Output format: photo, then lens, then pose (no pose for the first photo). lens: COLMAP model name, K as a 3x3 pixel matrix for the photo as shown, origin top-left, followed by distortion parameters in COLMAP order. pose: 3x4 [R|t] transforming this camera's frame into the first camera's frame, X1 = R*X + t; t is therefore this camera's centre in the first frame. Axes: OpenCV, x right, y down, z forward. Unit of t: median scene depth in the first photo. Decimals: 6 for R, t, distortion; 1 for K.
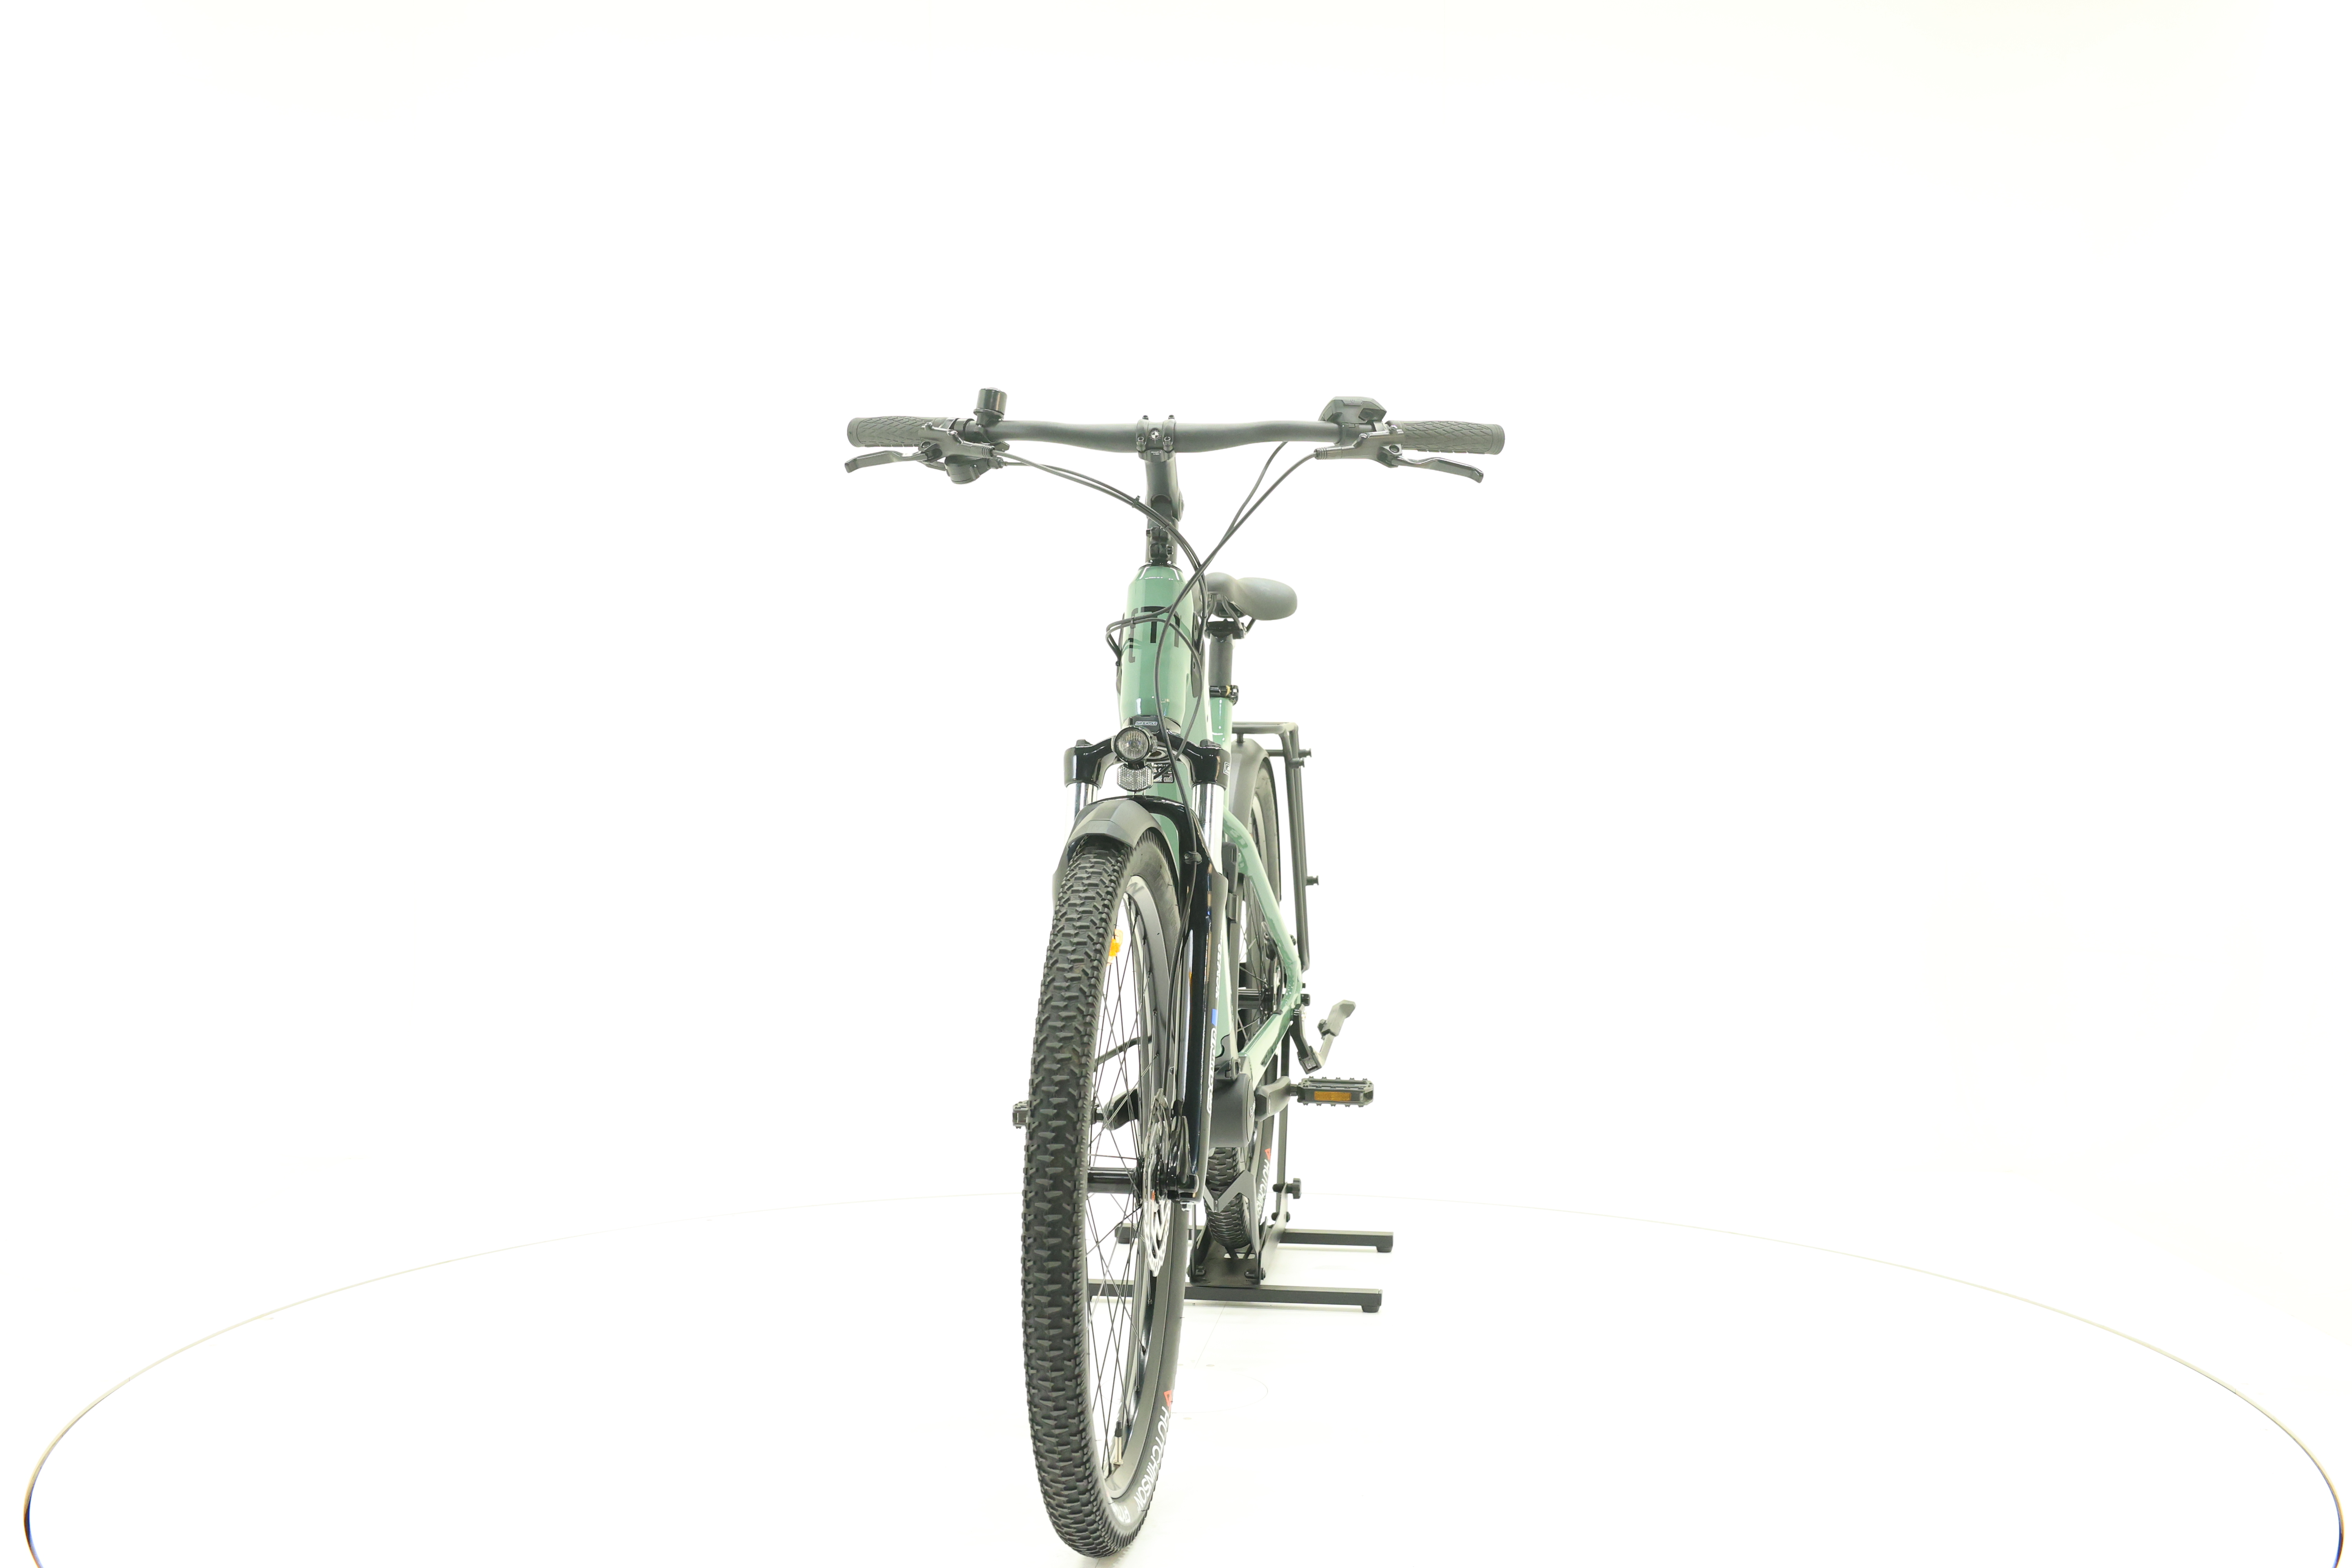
lens RADIAL K [[2495.6, 0, 1179.5], [0, 2495.6, 781.4], [0, 0, 1]] dist [-0.008849, 0.000000]
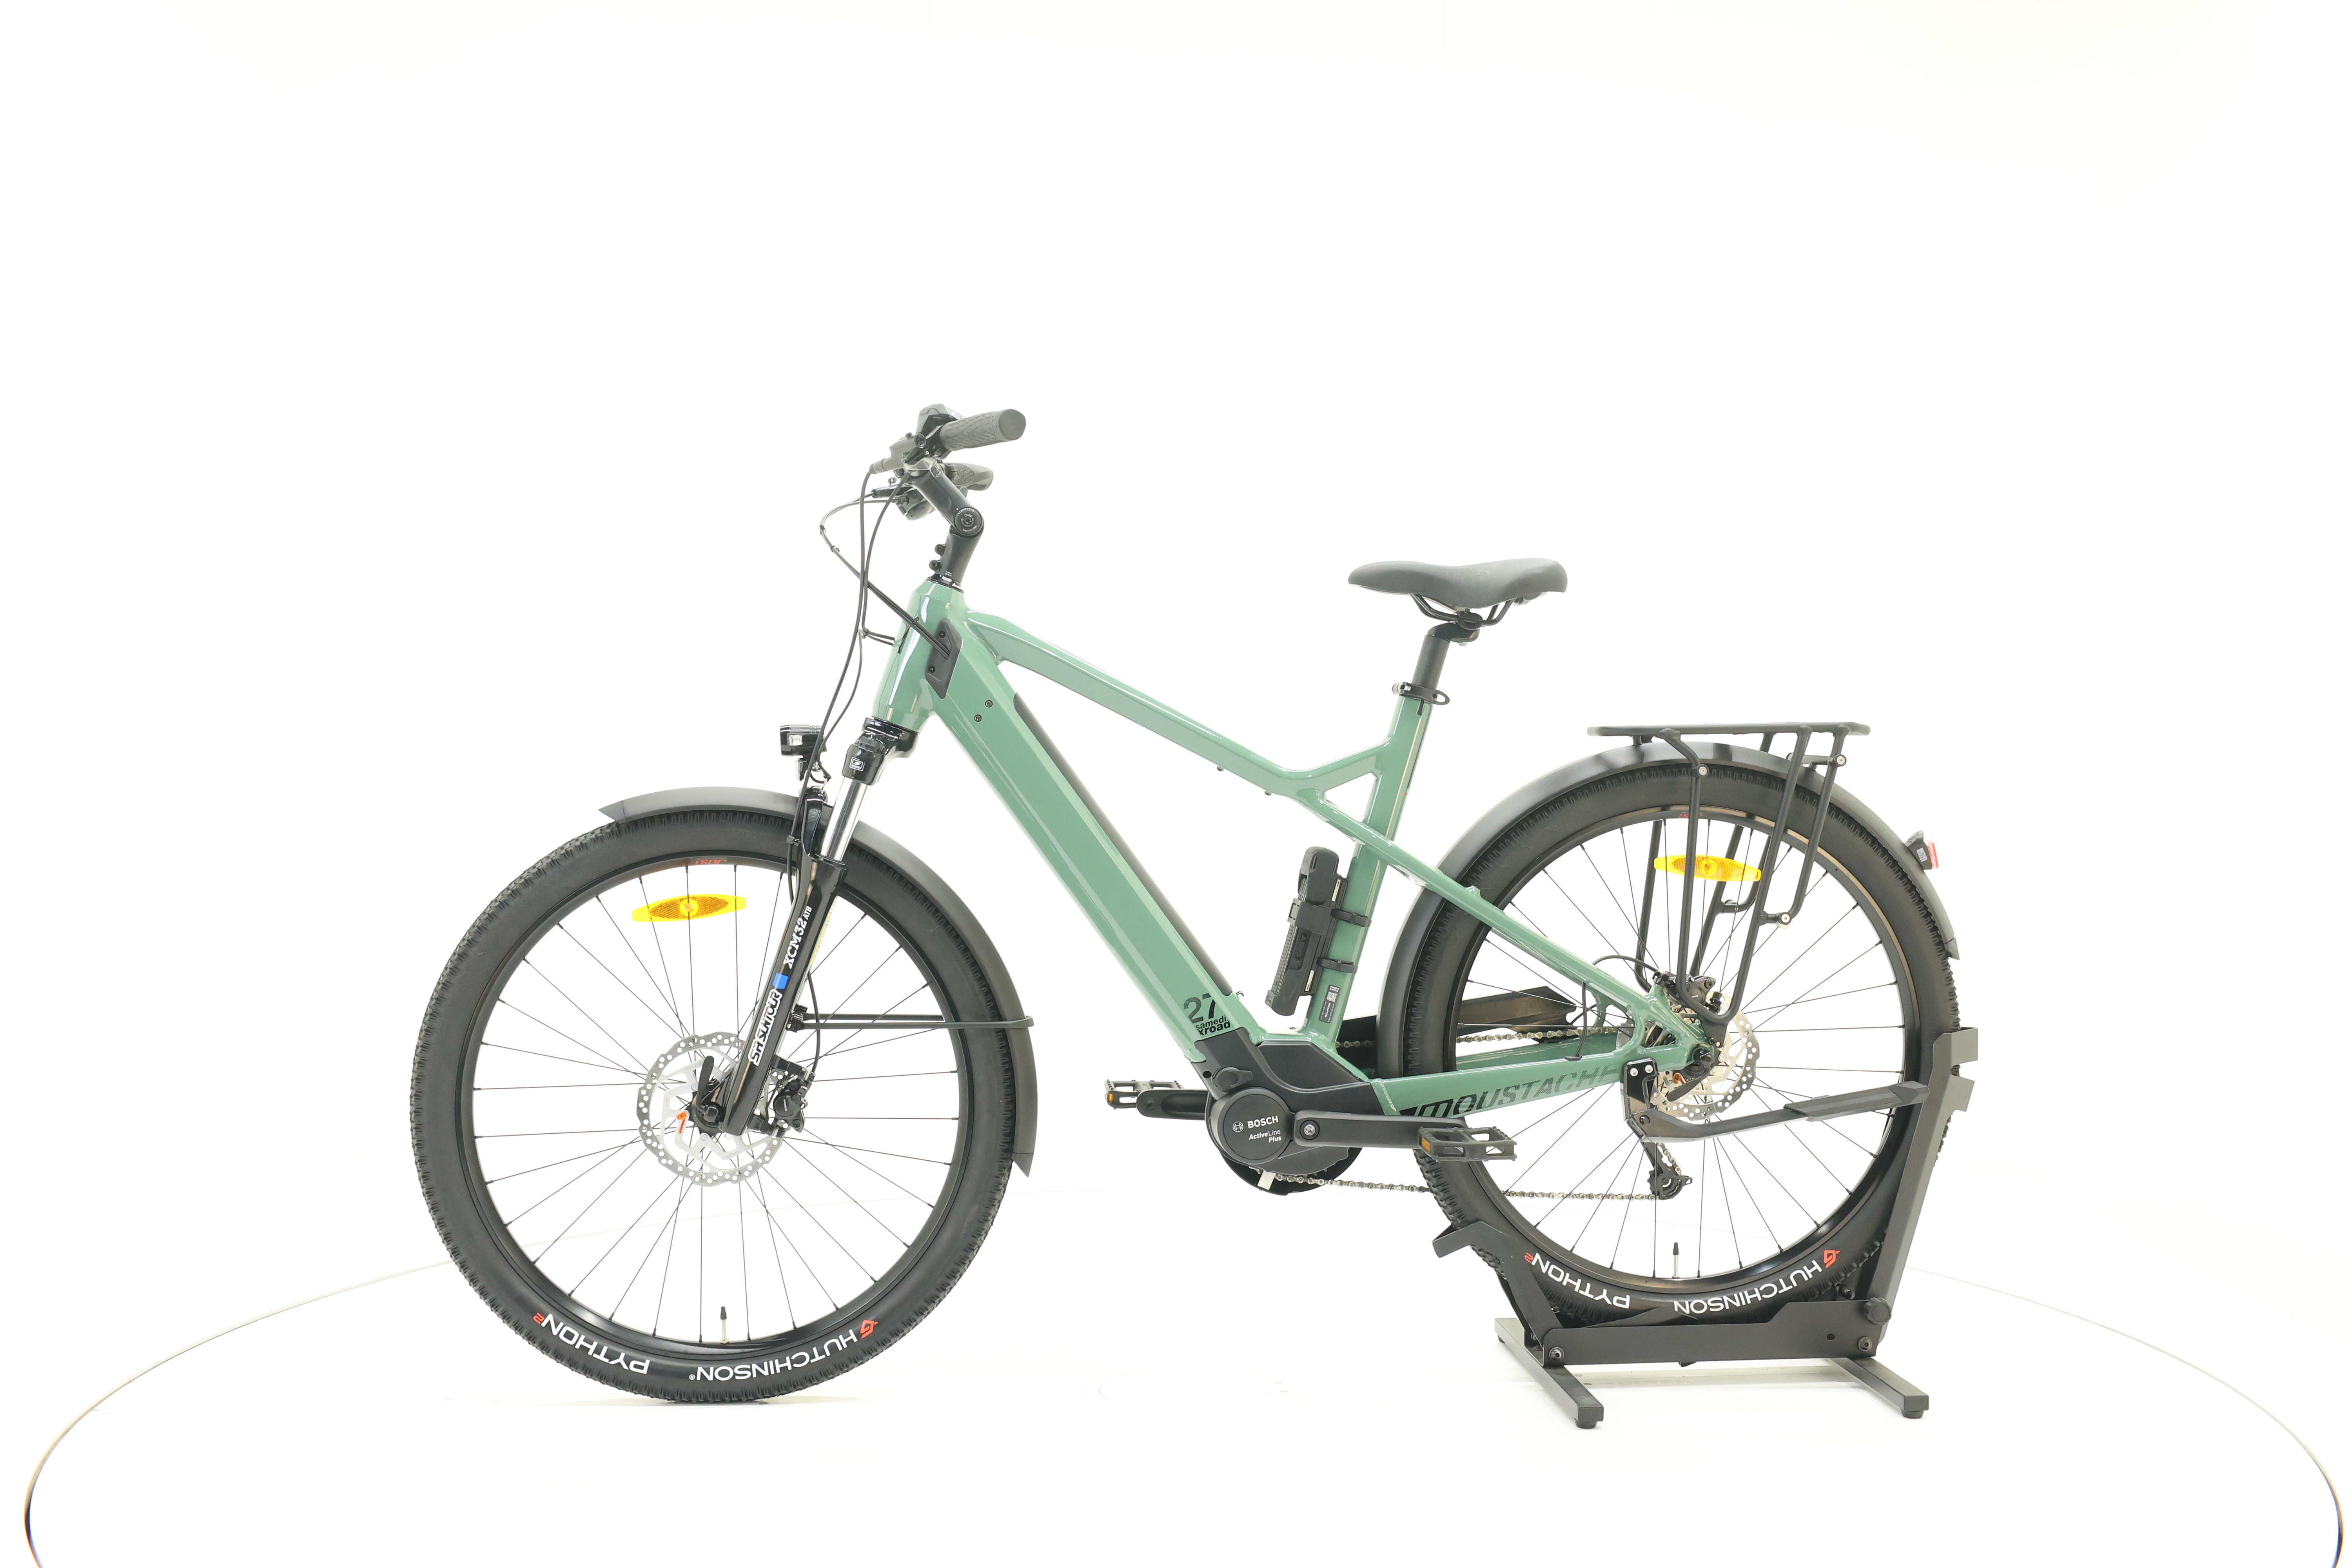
lens RADIAL K [[2495.6, 0, 1180.7], [0, 2495.6, 778.4], [0, 0, 1]] dist [-0.008849, 0.000000]
pose [[0.233292, 0.014936, -0.972292, 1.088793], [-0.023054, 0.999686, 0.009825, -0.012186], [0.972133, 0.020123, 0.233563, 0.853518]]
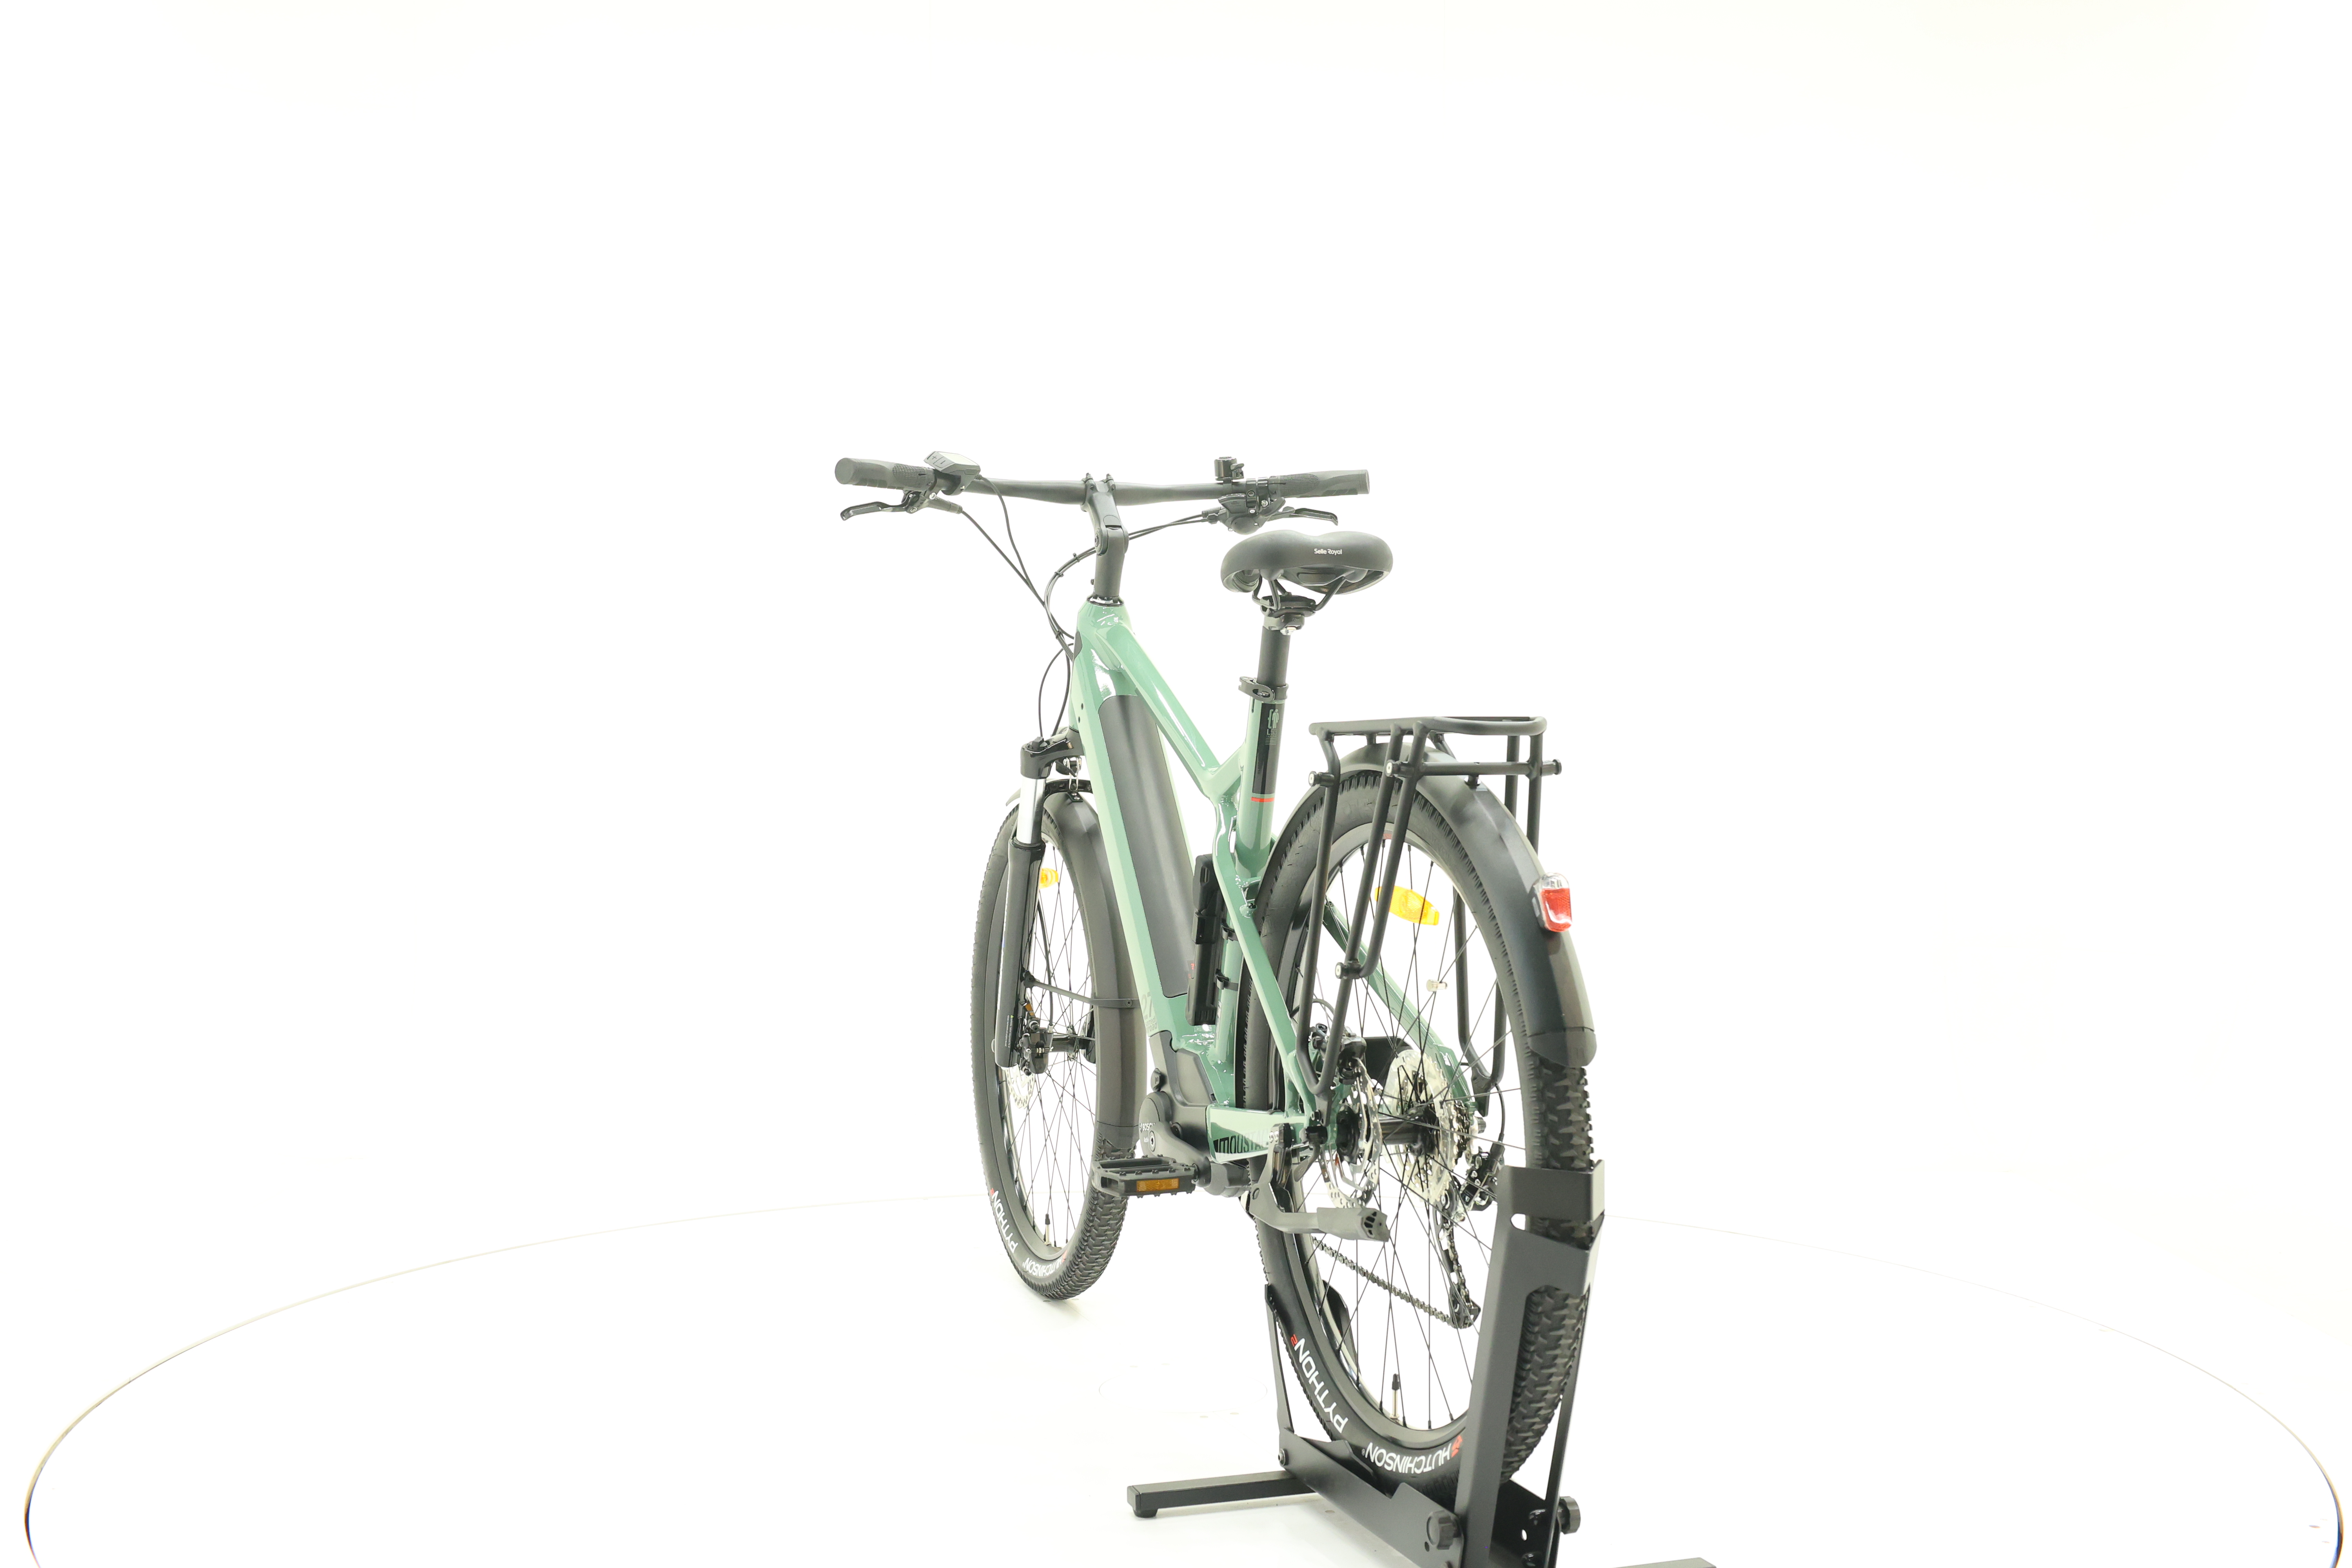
lens RADIAL K [[2495.6, 0, 1168.3], [0, 2495.6, 781.9], [0, 0, 1]] dist [-0.008849, 0.000000]
pose [[-0.890443, 0.001813, -0.455091, 0.518528], [-0.016240, 0.999229, 0.035757, -0.039627], [0.454804, 0.039231, -0.889727, 2.107247]]
